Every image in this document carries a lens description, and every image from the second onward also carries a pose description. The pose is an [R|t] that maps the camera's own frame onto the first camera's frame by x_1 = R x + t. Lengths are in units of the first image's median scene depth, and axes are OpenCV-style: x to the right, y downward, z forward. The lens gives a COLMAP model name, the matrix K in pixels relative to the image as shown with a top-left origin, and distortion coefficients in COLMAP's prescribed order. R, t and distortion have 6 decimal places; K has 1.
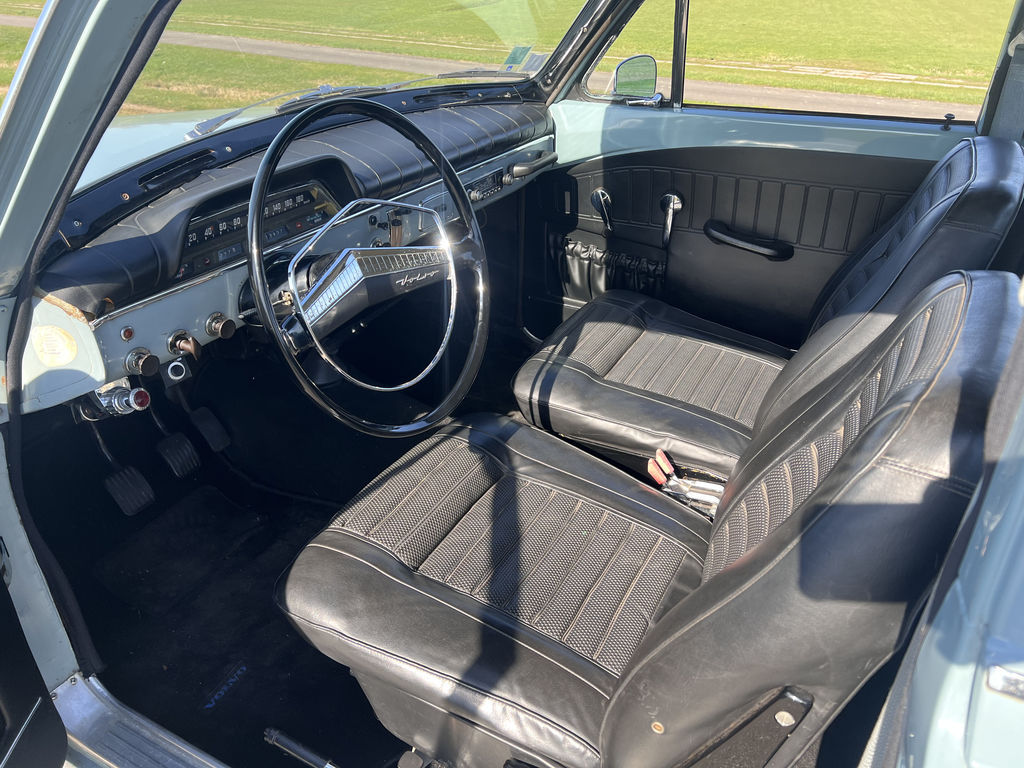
lens RADIAL K [[770.4, 0, 515.7], [0, 770.4, 388.3], [0, 0, 1]] dist [0.042304, -0.059337]
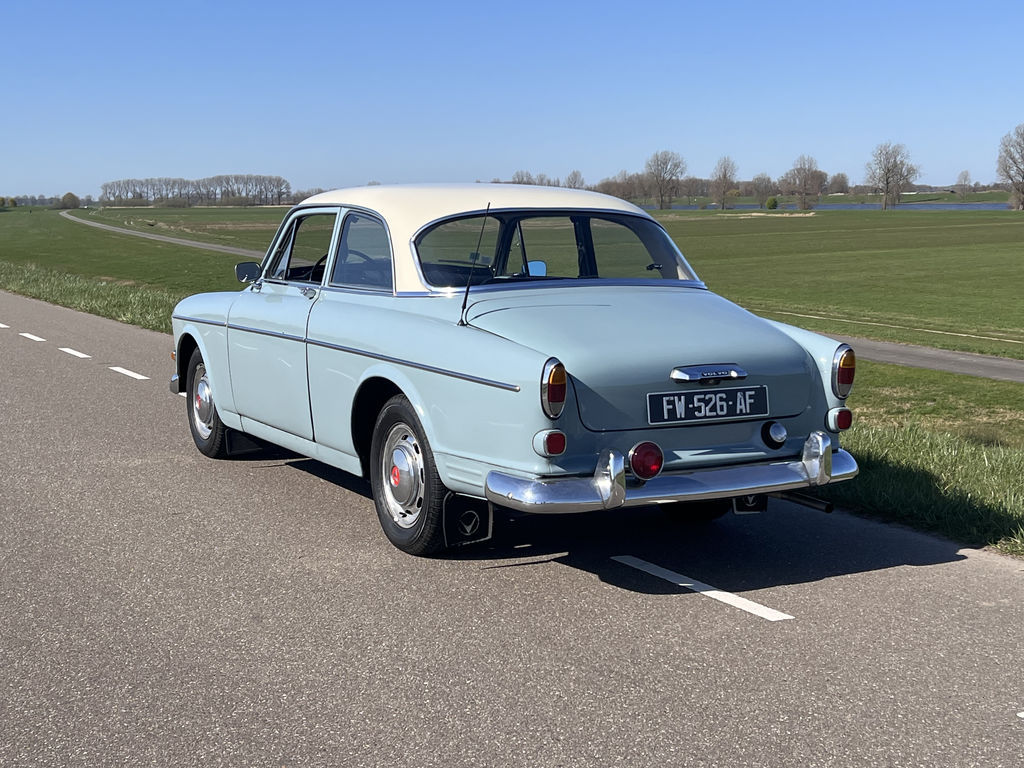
lens RADIAL K [[1475.7, 0, 511.9], [0, 1475.7, 386.3], [0, 0, 1]] dist [0.179592, 0.000000]
pose [[0.837216, 0.066959, -0.542757, 3.653317], [-0.274052, 0.910233, -0.310438, 1.878236], [0.473249, 0.408648, 0.780412, -3.342949]]
